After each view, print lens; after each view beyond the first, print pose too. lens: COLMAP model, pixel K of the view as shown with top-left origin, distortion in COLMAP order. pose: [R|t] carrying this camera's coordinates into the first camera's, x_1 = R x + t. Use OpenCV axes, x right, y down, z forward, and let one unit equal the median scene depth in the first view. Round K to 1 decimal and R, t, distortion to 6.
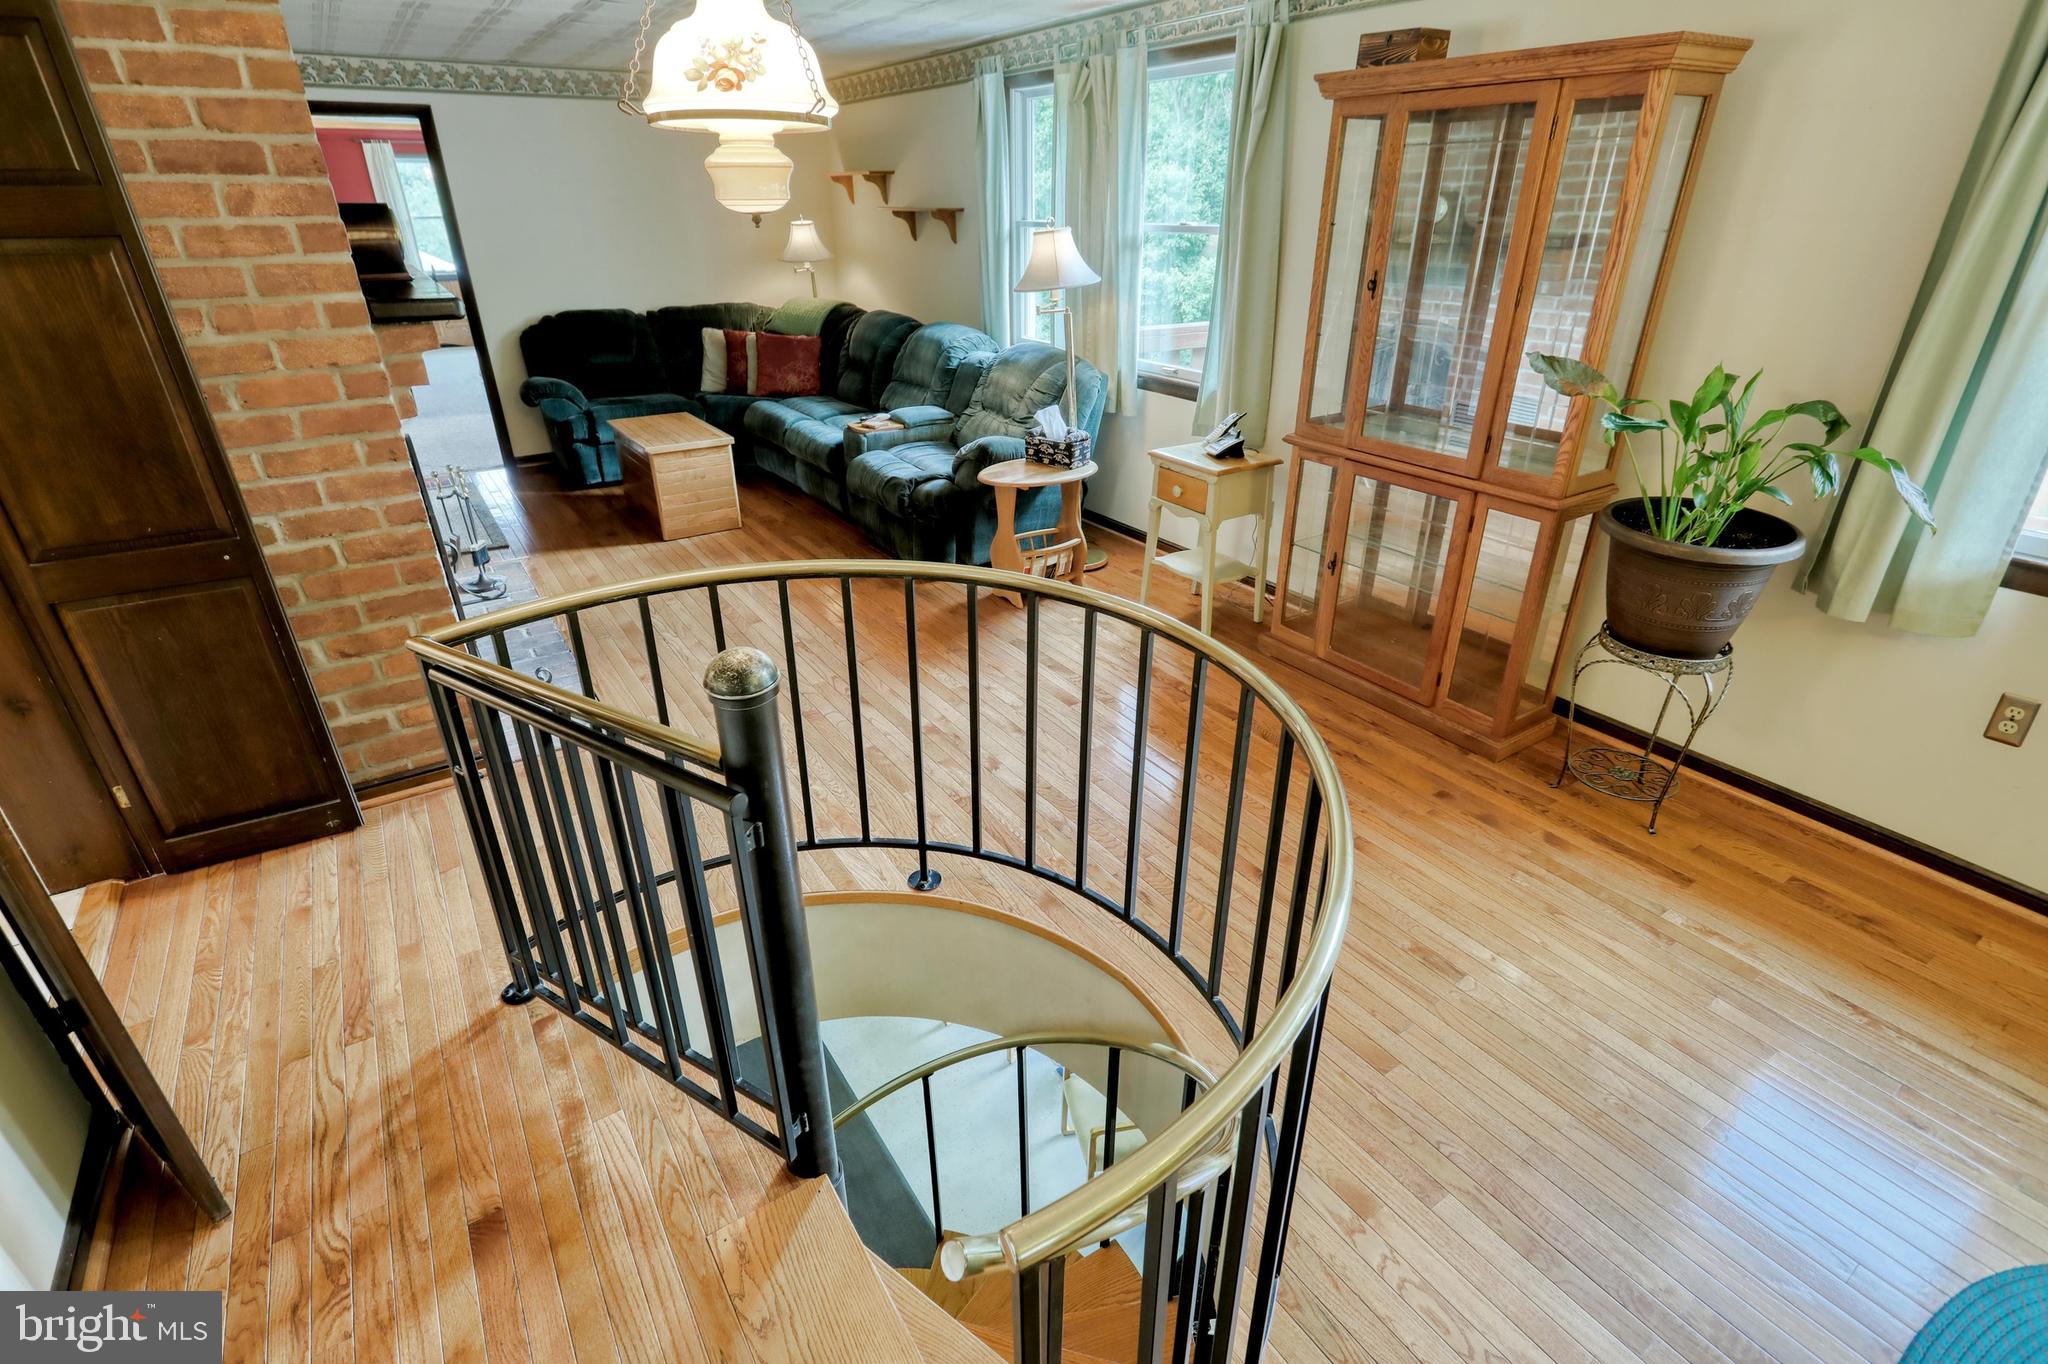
lens RADIAL K [[982.3, 0, 1017.3], [0, 982.3, 698.0], [0, 0, 1]] dist [-0.002511, 0.001963]
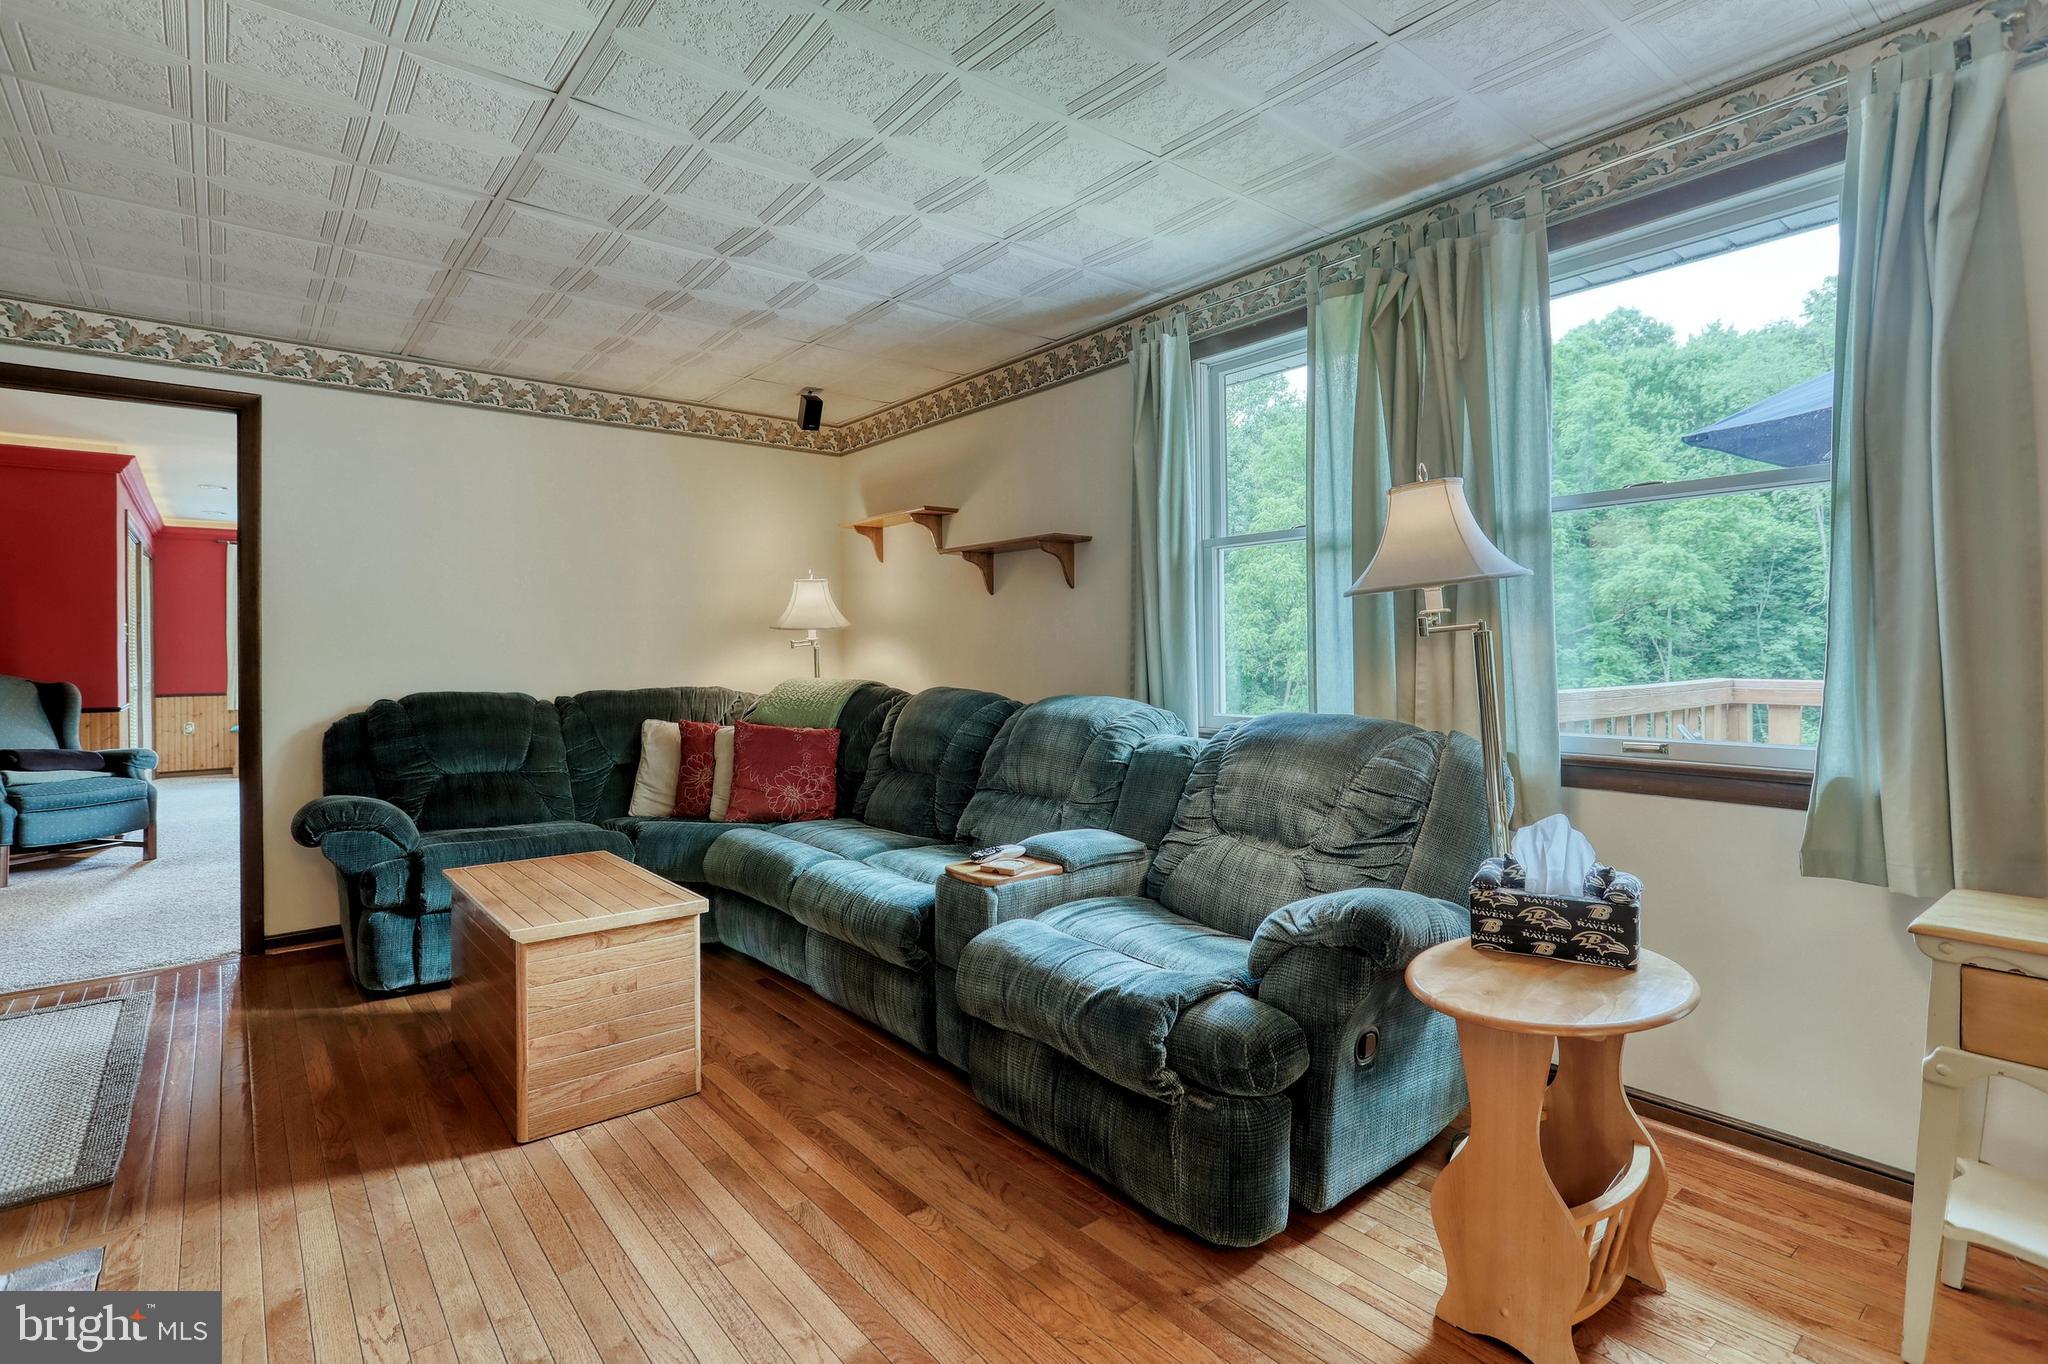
lens RADIAL K [[994.8, 0, 1033.0], [0, 994.8, 650.5], [0, 0, 1]] dist [0.001438, 0.000783]
pose [[0.993181, 0.001544, 0.116576, -0.196129], [0.051866, 0.889662, -0.453664, -0.150453], [-0.104413, 0.456616, 0.883515, 0.517079]]
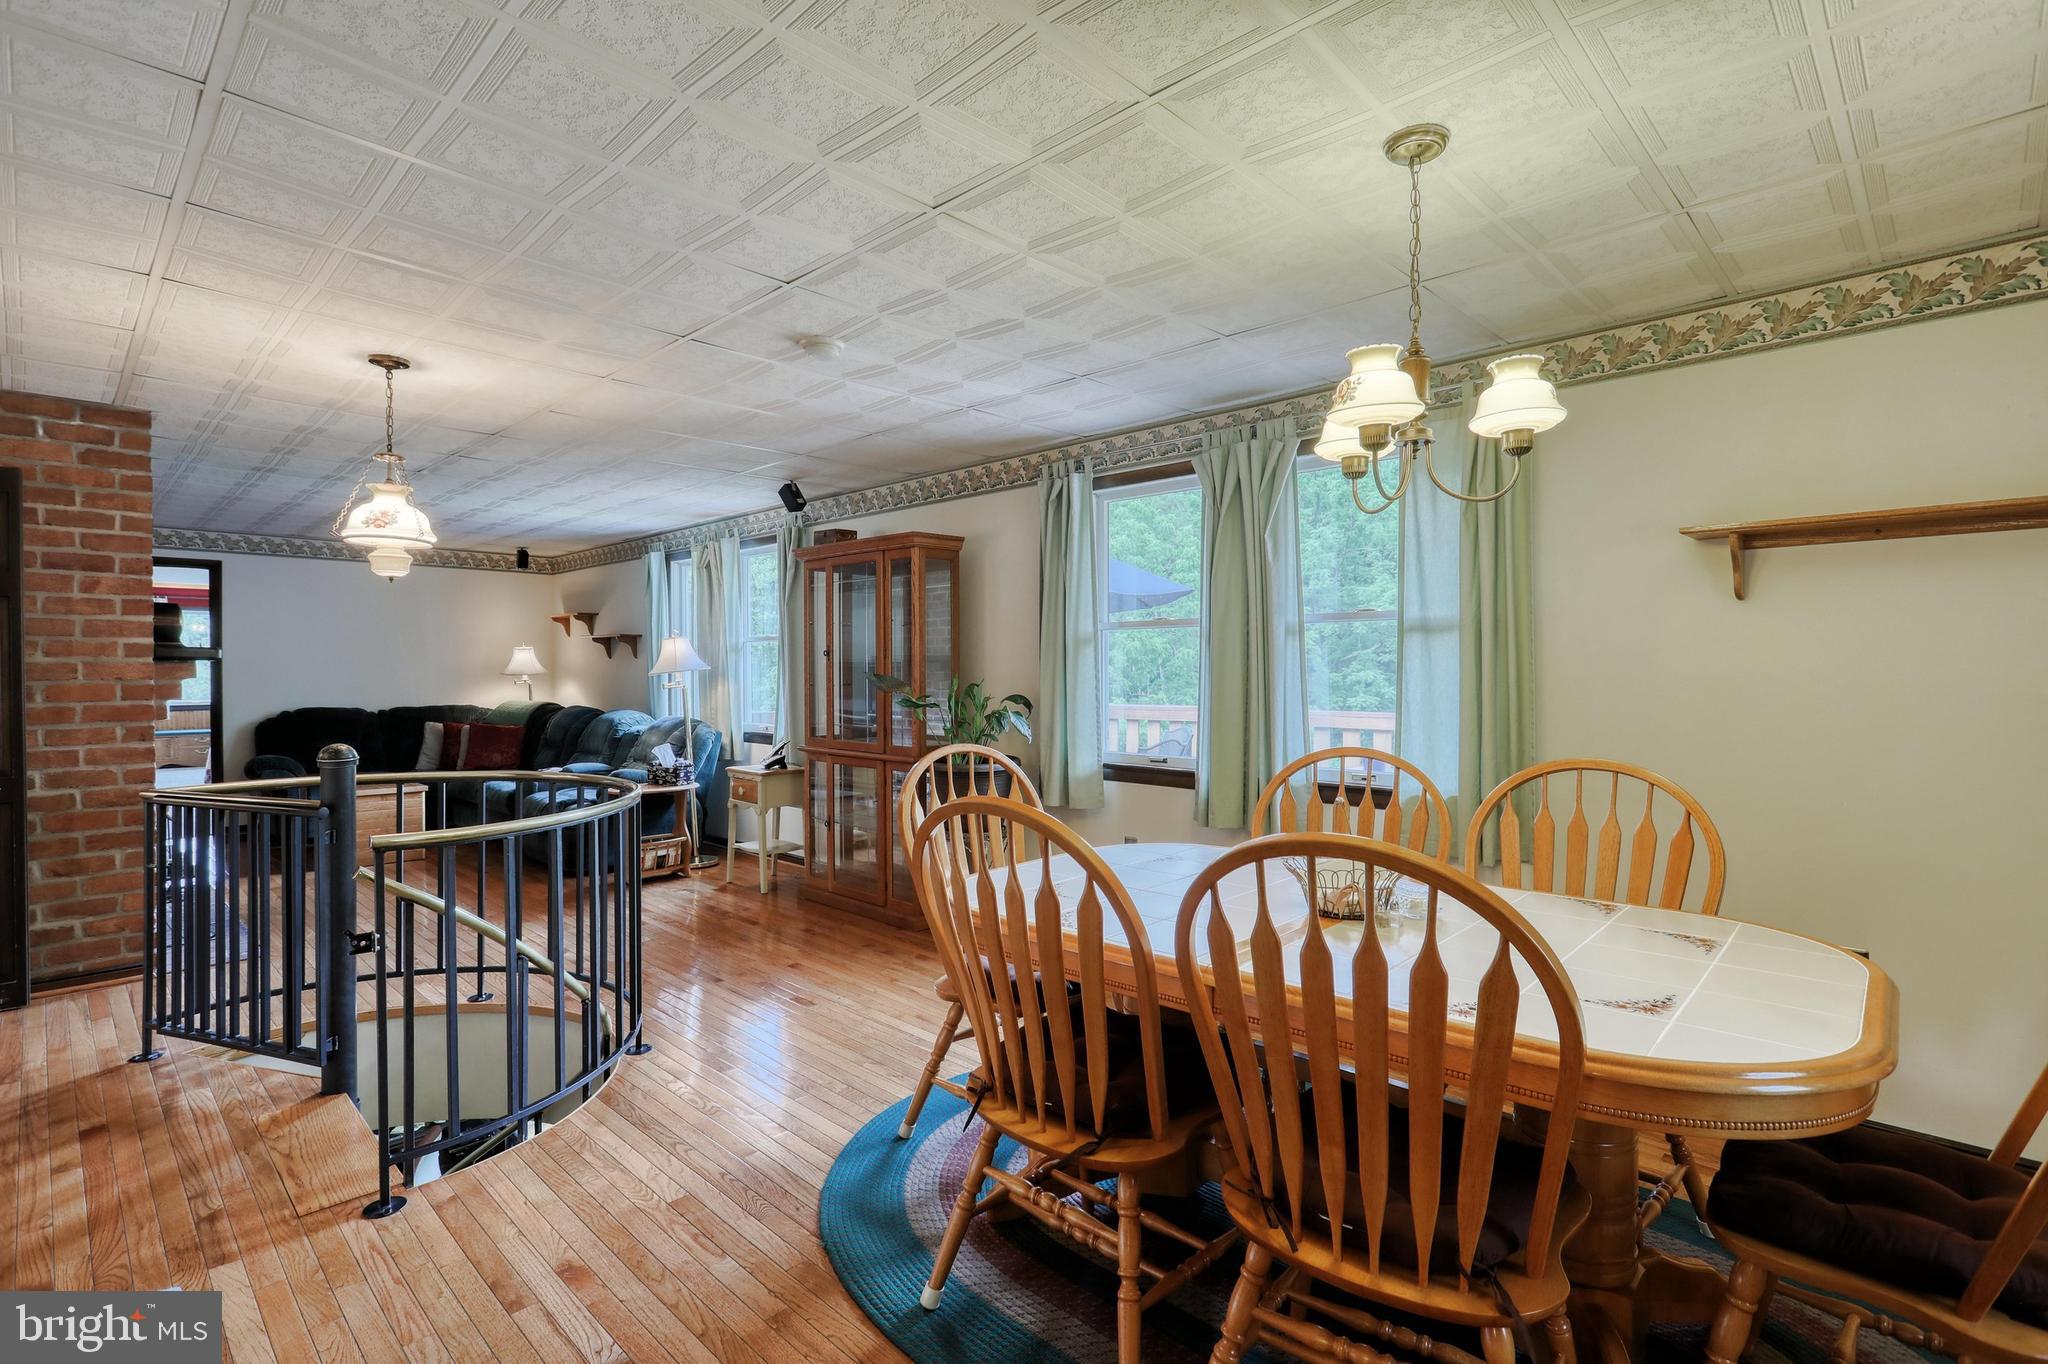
lens RADIAL K [[991.6, 0, 1015.3], [0, 991.6, 680.3], [0, 0, 1]] dist [0.000437, 0.001927]
pose [[0.978565, 0.004895, 0.205881, 0.199613], [0.087307, 0.895571, -0.436268, 0.250160], [-0.186517, 0.444891, 0.875947, -0.344953]]
